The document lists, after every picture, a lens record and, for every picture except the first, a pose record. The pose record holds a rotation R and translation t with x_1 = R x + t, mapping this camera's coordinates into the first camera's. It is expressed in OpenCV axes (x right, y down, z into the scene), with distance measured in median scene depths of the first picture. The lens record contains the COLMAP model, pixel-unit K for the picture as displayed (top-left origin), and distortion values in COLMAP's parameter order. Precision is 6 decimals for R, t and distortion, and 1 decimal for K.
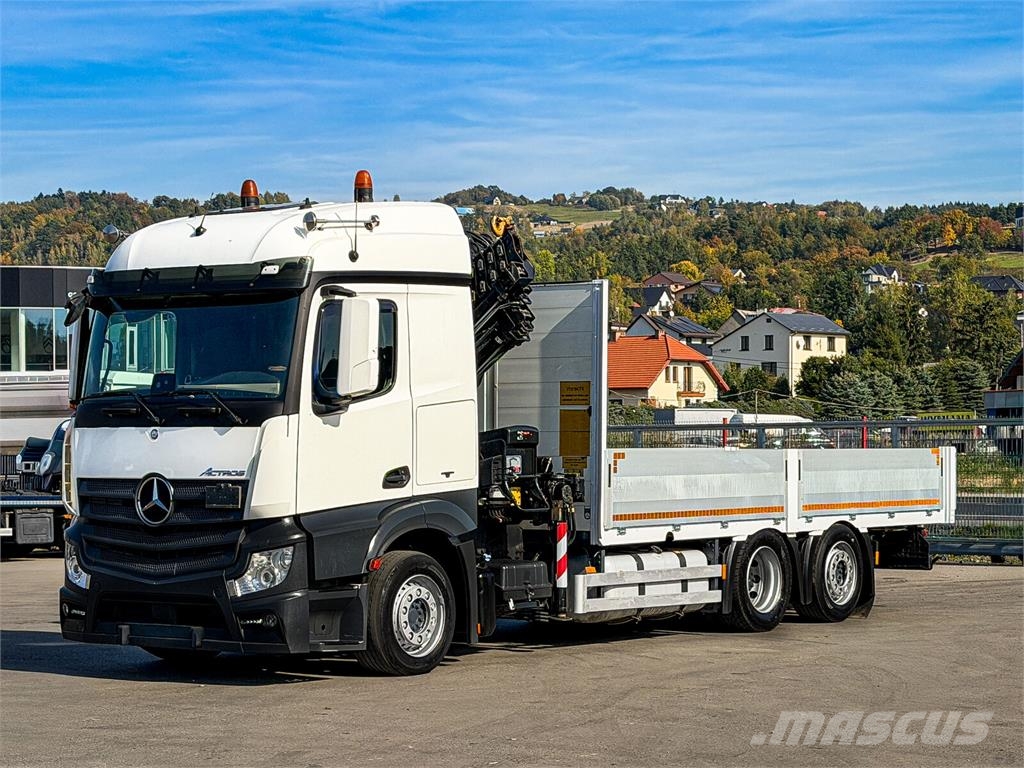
lens RADIAL K [[2265.3, 0, 415.5], [0, 2265.3, 432.7], [0, 0, 1]] dist [0.136496, -0.101878]
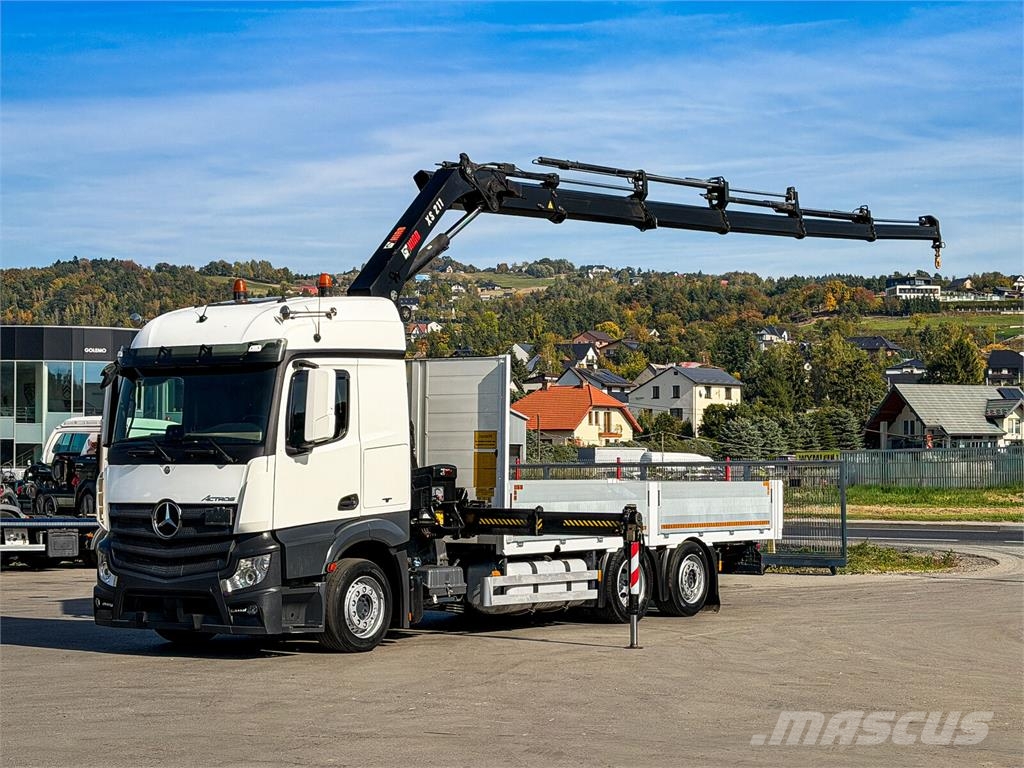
lens RADIAL K [[2087.6, 0, 441.0], [0, 2087.6, 366.4], [0, 0, 1]] dist [0.170219, -0.215370]
pose [[0.999686, 0.004673, 0.024601, 0.013280], [-0.003507, 0.998877, -0.047241, -0.002147], [-0.024794, 0.047140, 0.998581, -0.203117]]
